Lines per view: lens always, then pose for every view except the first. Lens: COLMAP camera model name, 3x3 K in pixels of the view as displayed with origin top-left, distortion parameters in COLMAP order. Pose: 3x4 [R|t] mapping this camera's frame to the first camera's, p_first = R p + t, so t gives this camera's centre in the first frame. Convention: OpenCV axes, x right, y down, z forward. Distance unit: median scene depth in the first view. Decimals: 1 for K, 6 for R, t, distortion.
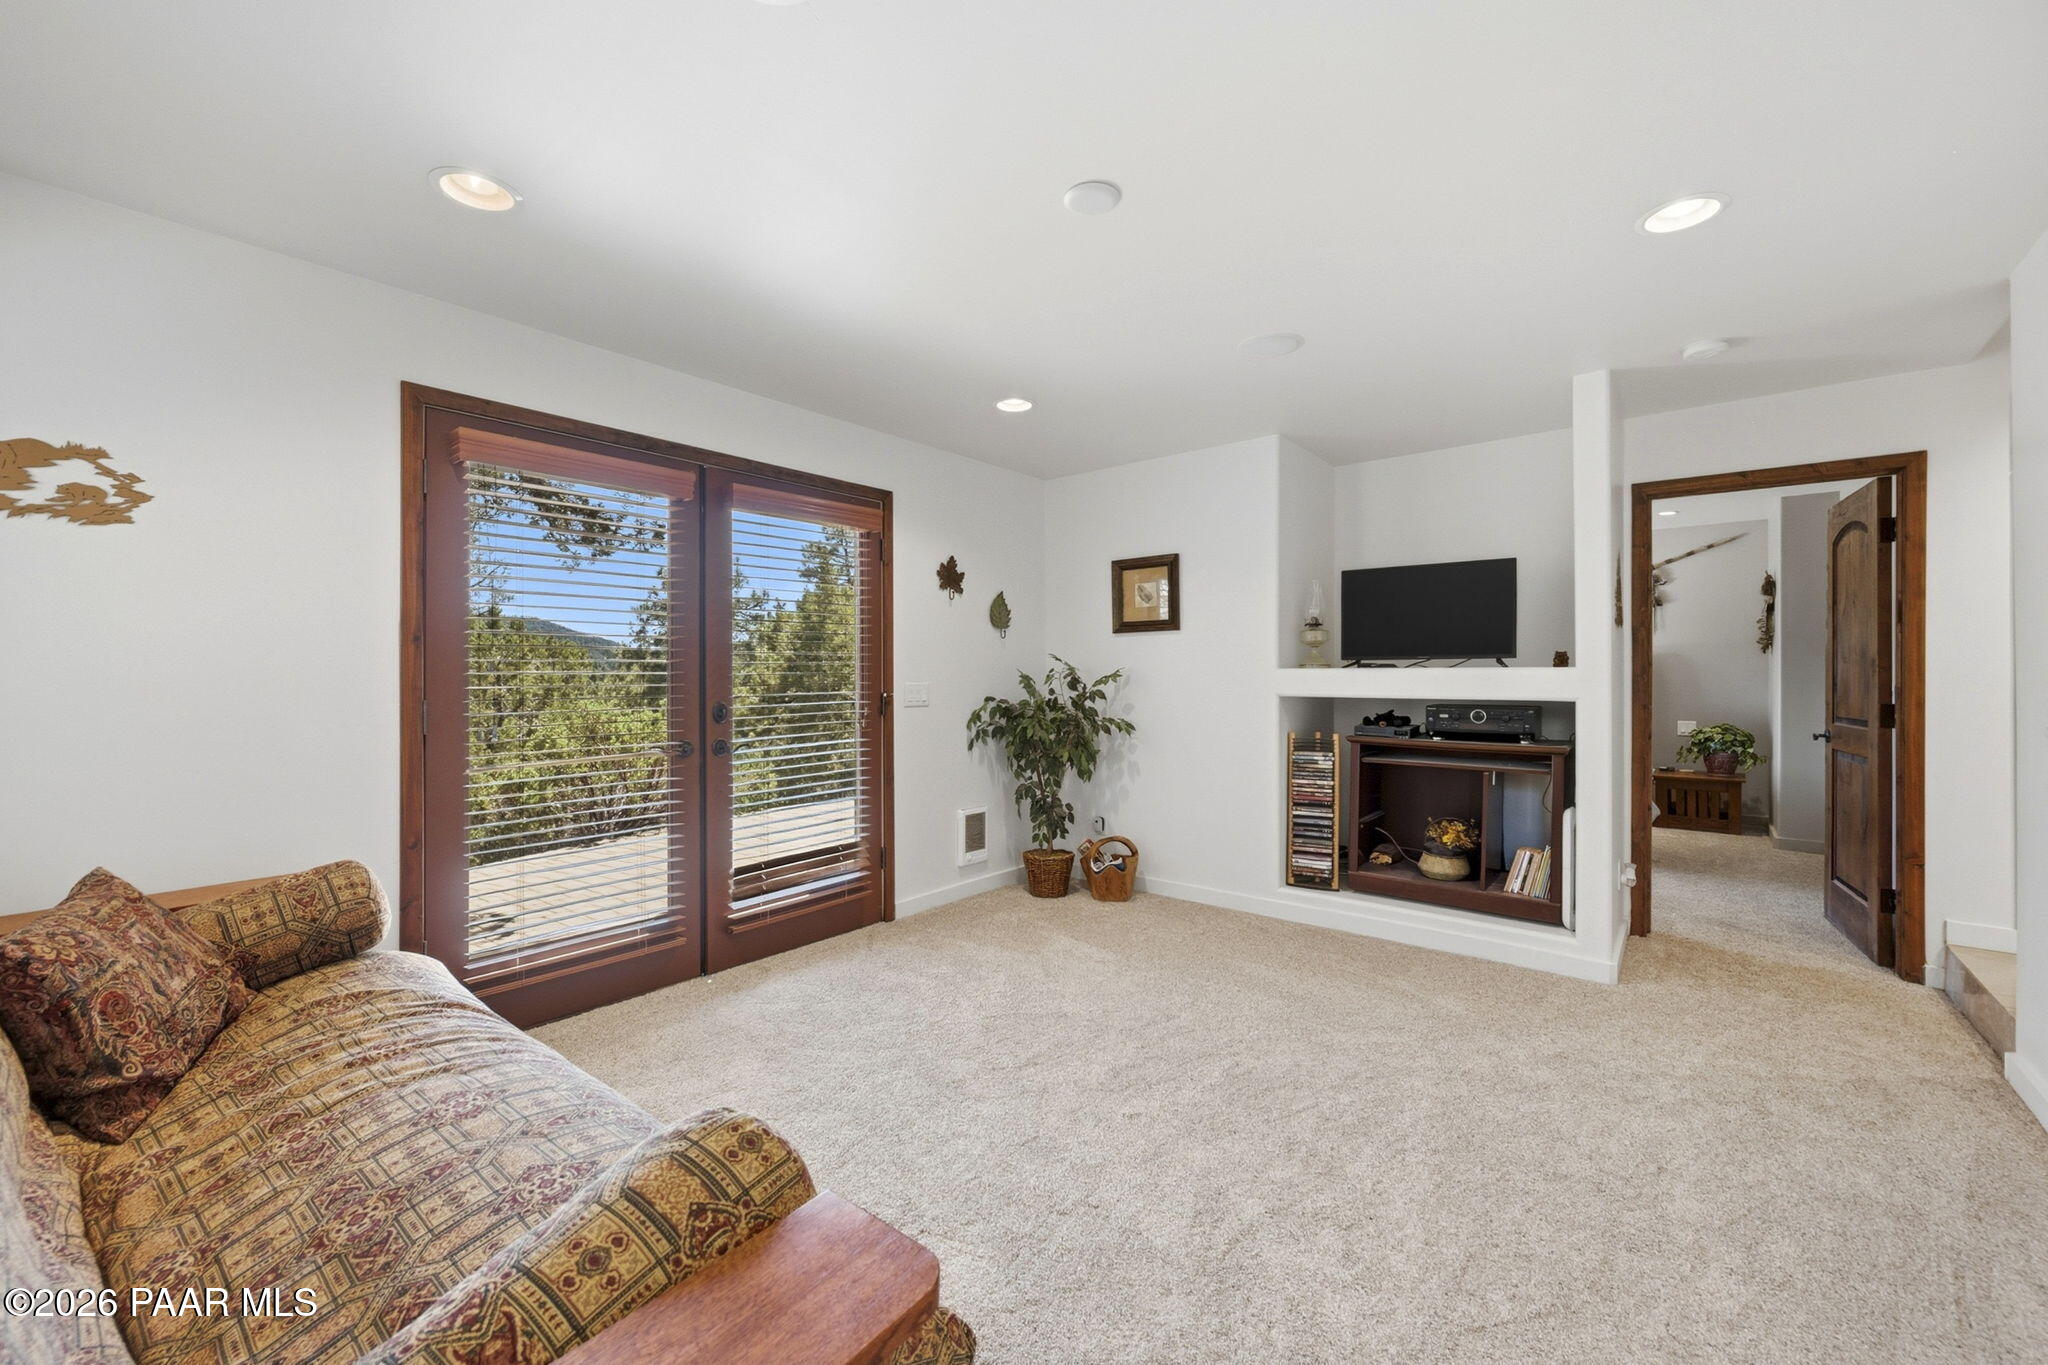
lens RADIAL K [[827.5, 0, 1024.5], [0, 827.5, 680.3], [0, 0, 1]] dist [-0.002903, -0.000131]
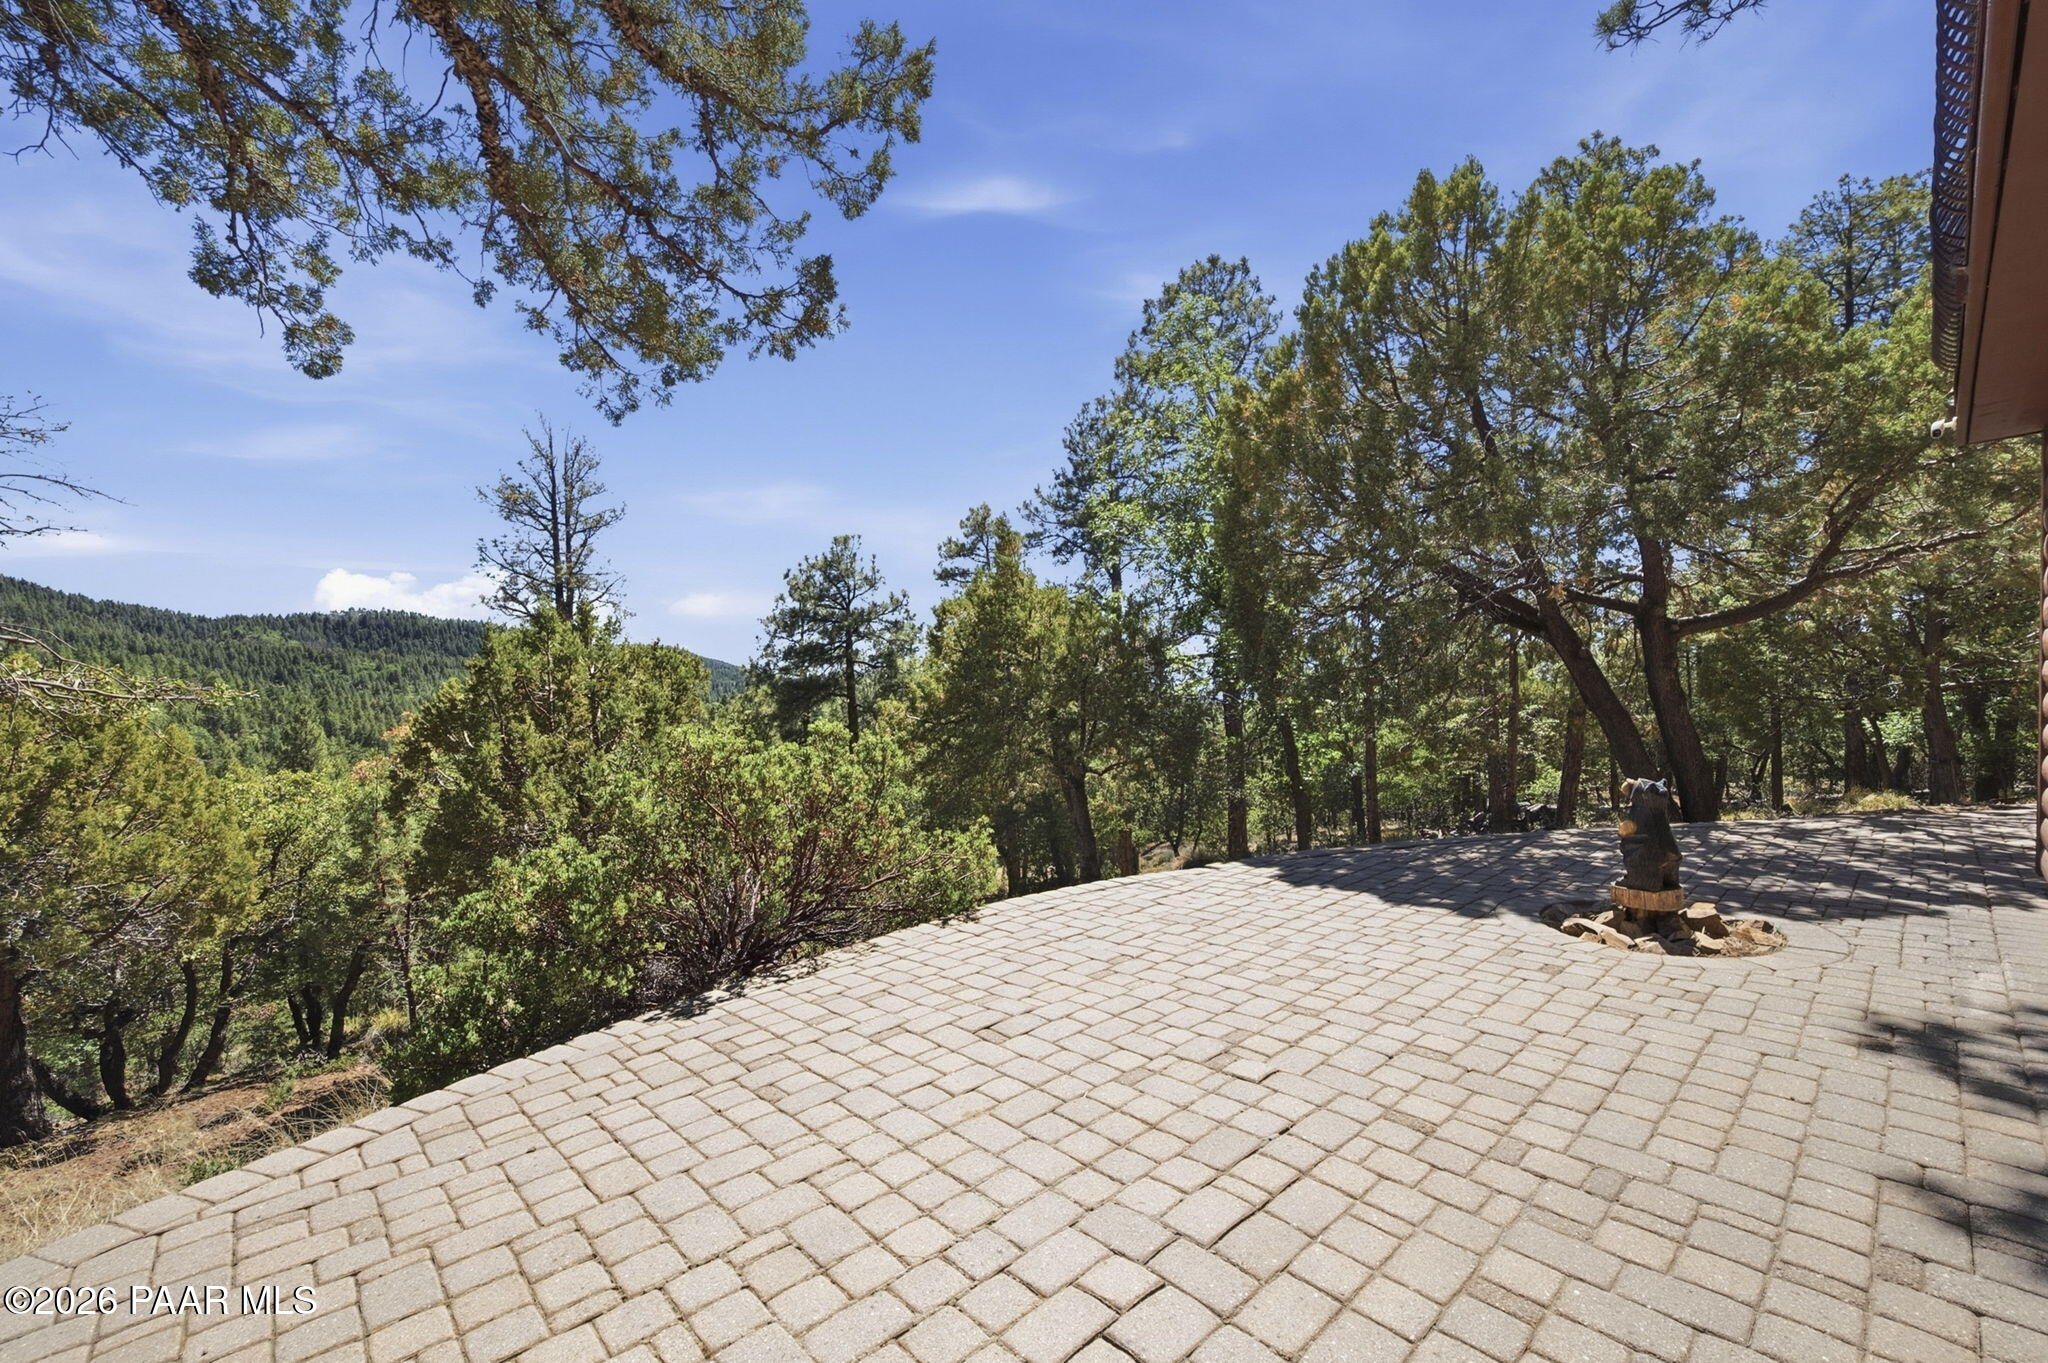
lens RADIAL K [[827.5, 0, 999.2], [0, 827.5, 706.3], [0, 0, 1]] dist [-0.002903, -0.000131]
pose [[0.986608, -0.023348, -0.161432, -0.083506], [0.025300, 0.999629, 0.010048, 0.003531], [0.161138, -0.013998, 0.986833, 0.174753]]
